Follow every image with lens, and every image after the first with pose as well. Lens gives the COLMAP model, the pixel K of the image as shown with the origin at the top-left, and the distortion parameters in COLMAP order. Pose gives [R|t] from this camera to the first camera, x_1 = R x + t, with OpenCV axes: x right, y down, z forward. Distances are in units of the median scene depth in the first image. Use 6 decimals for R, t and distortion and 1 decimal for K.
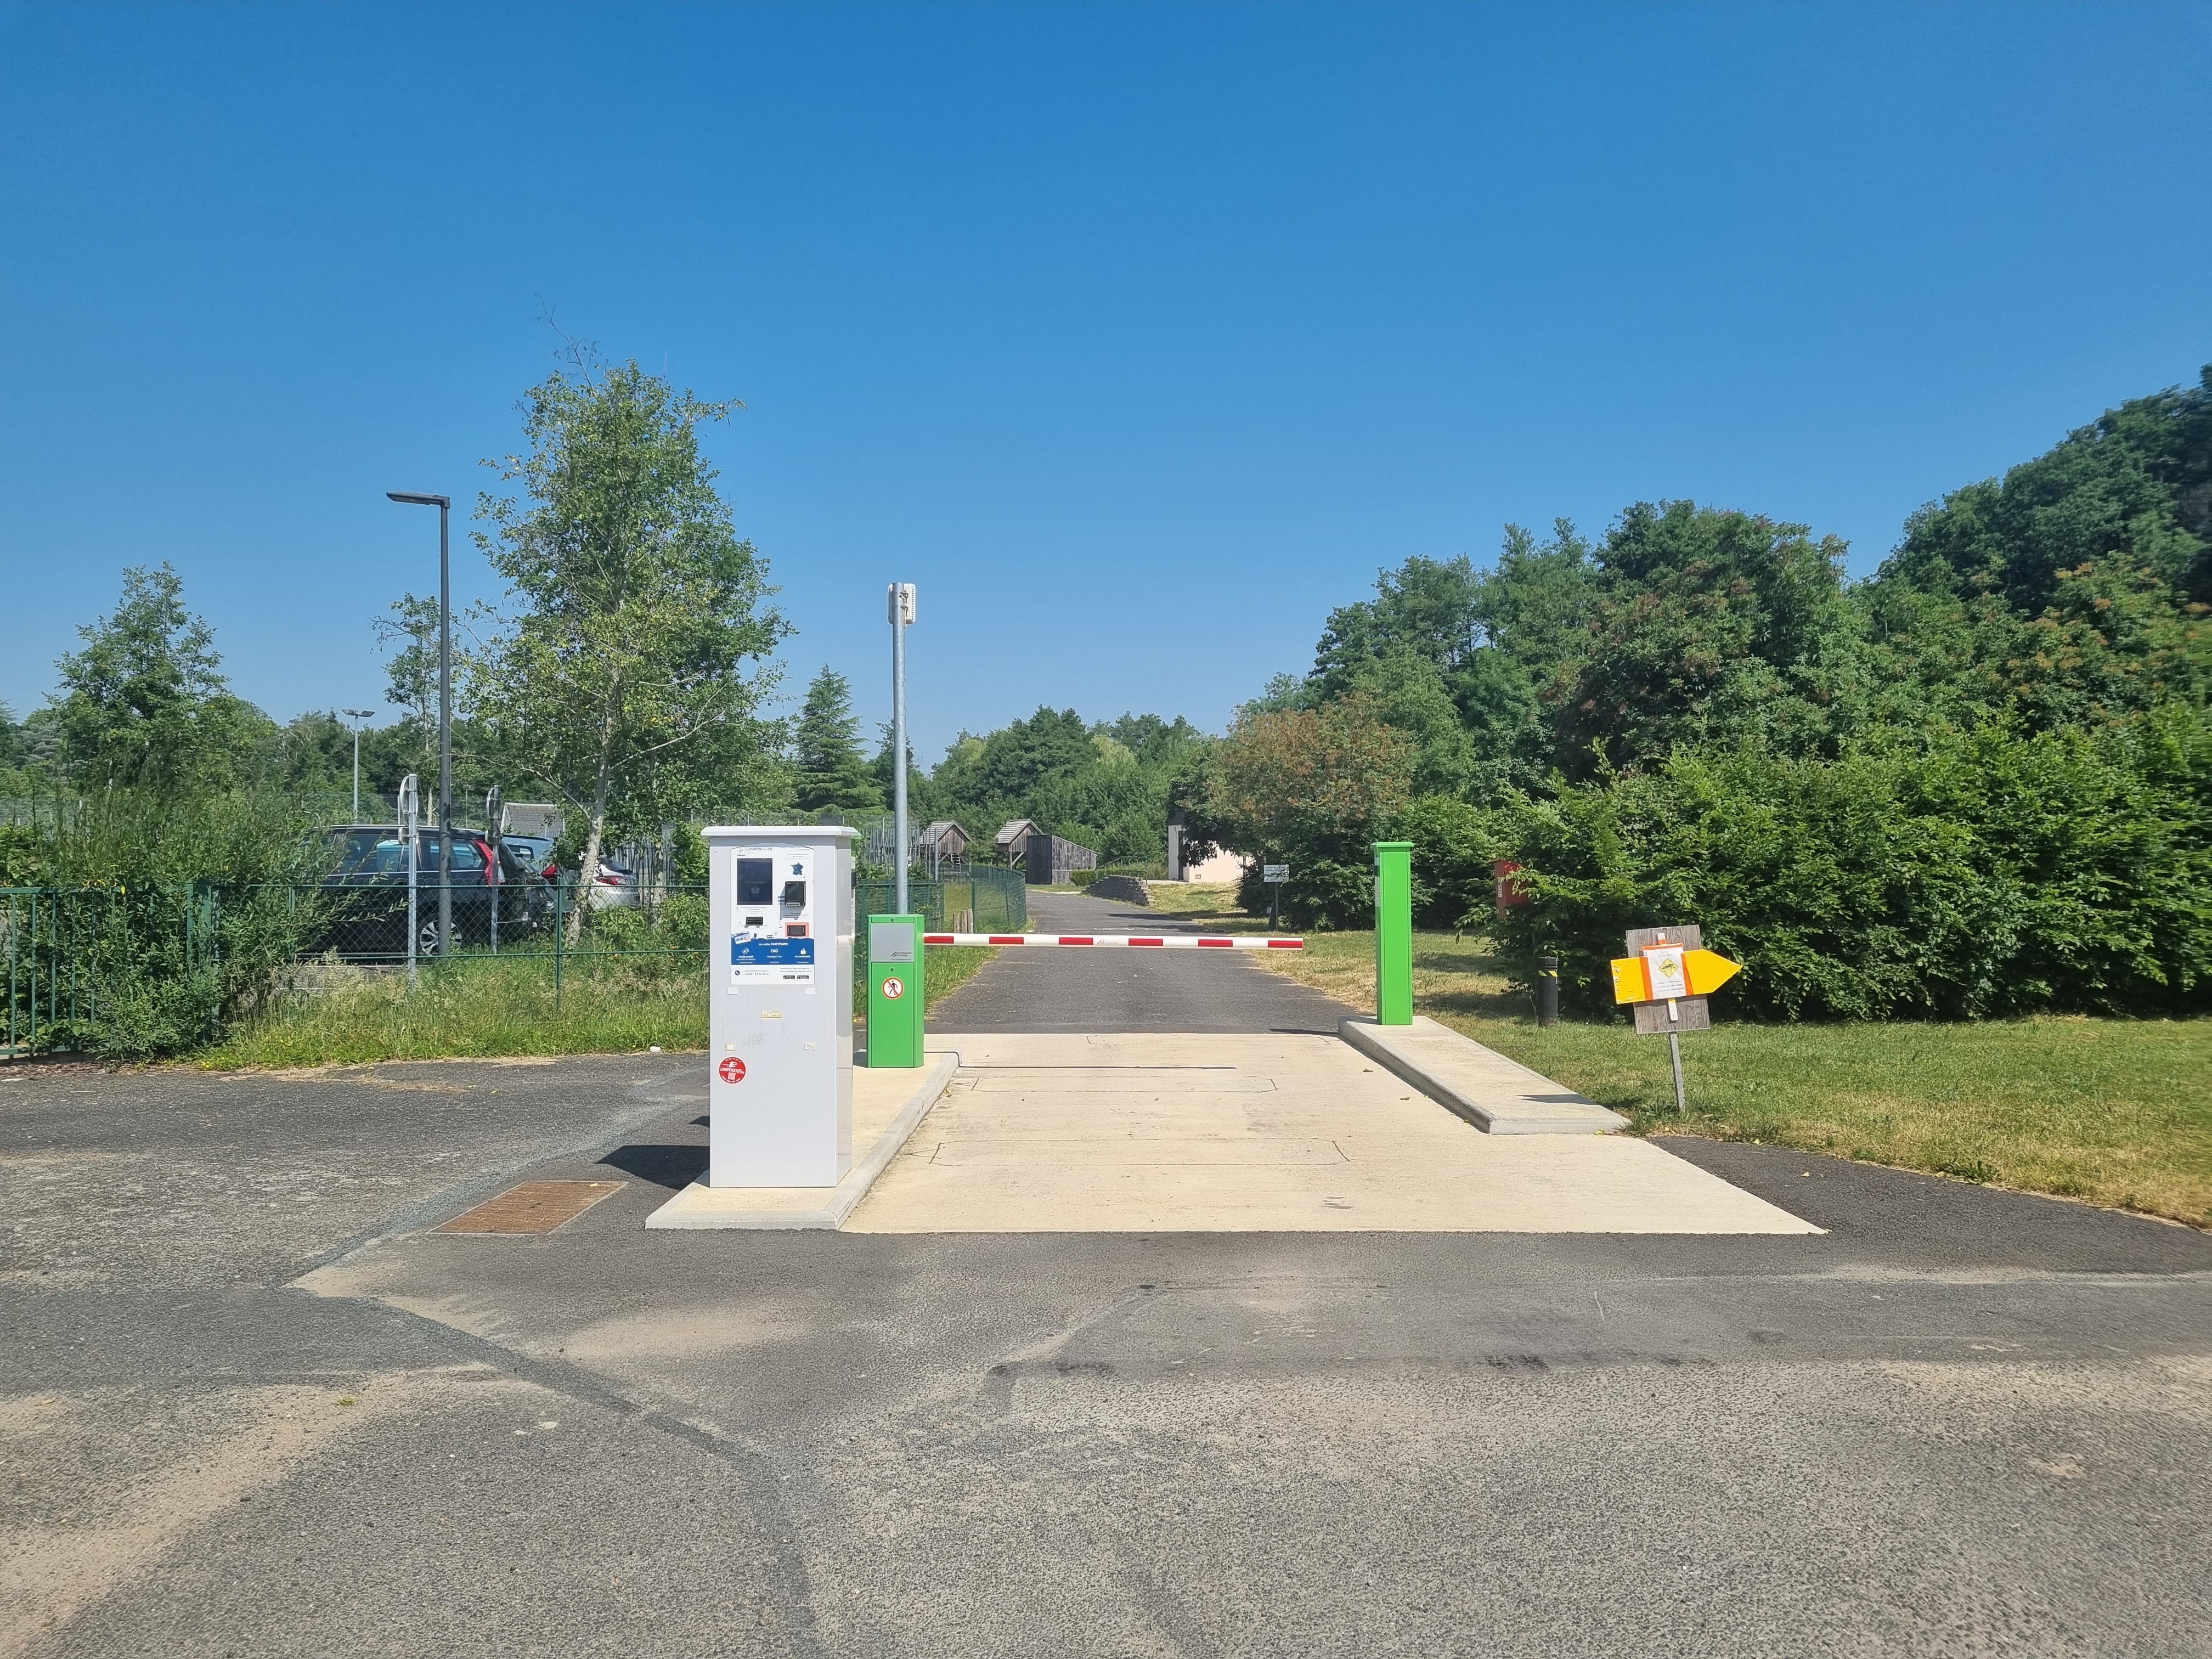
lens RADIAL K [[1699.9, 0, 1105.8], [0, 1699.9, 828.3], [0, 0, 1]] dist [-0.004422, -0.002247]
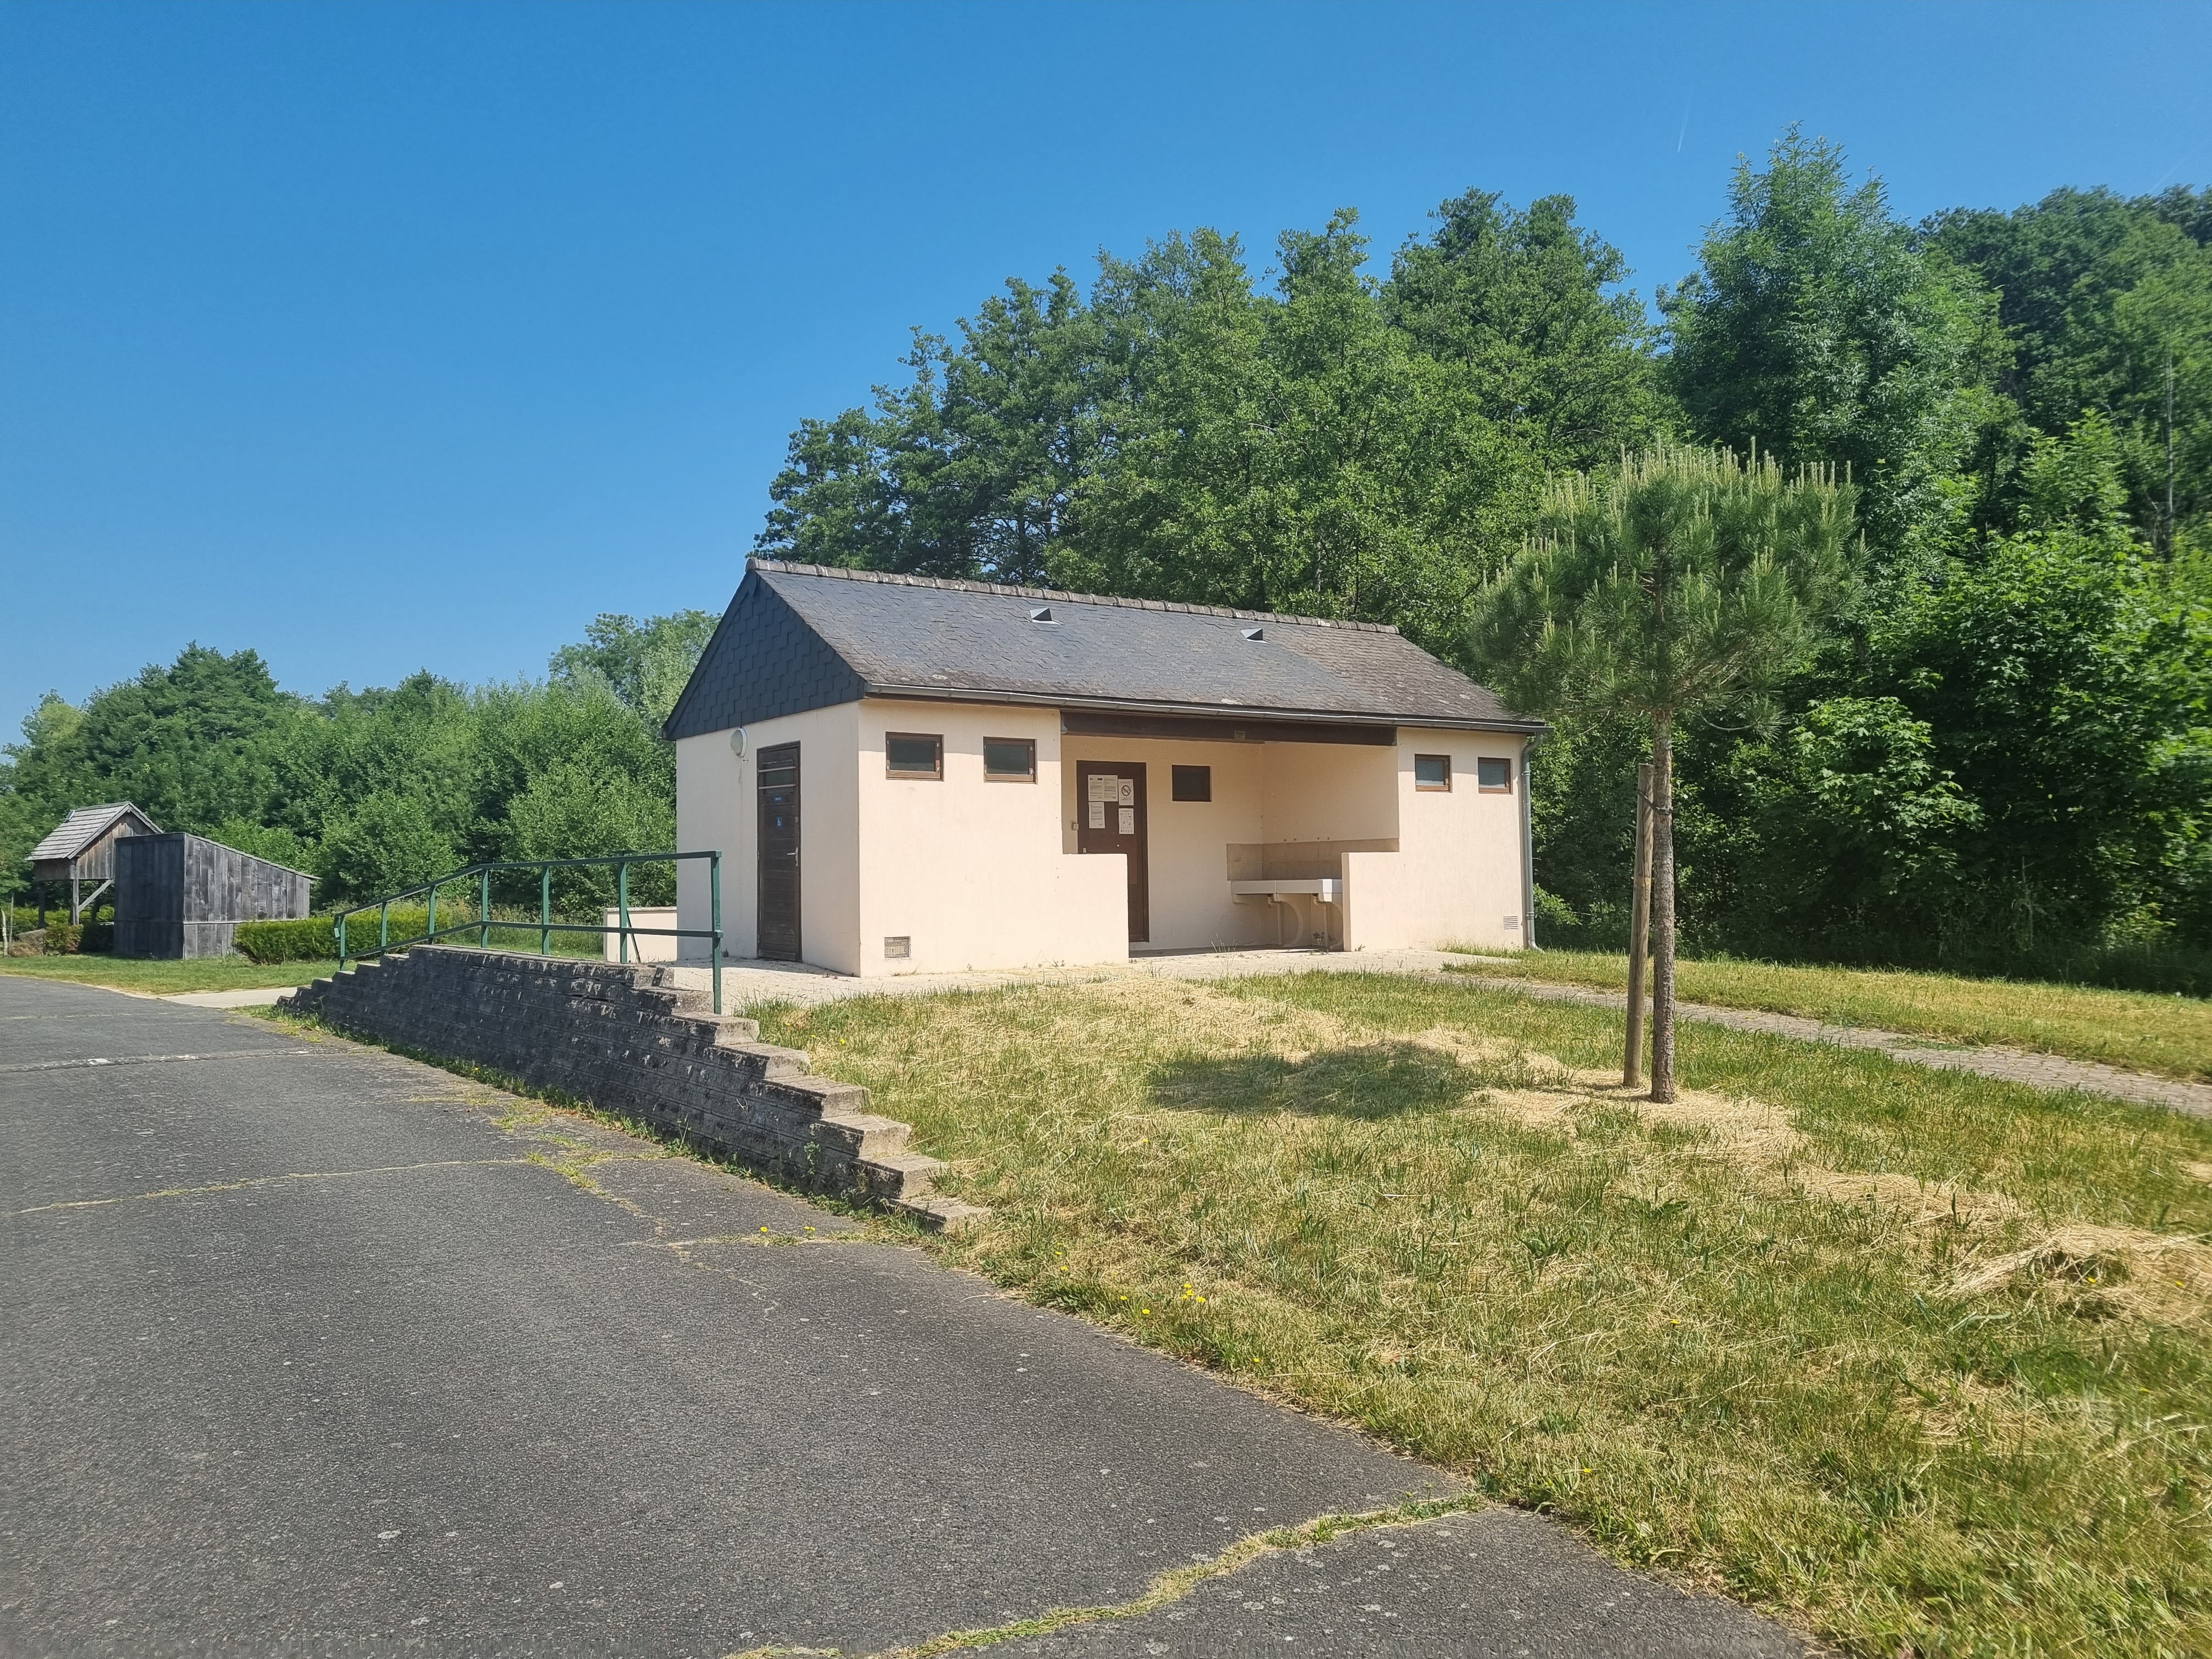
lens RADIAL K [[1699.9, 0, 1106.7], [0, 1699.9, 832.0], [0, 0, 1]] dist [-0.004422, -0.002247]
pose [[0.901652, 0.009395, 0.432360, -0.007740], [0.001433, 0.999694, -0.024713, 0.011835], [-0.432459, 0.022902, 0.901362, 0.474686]]
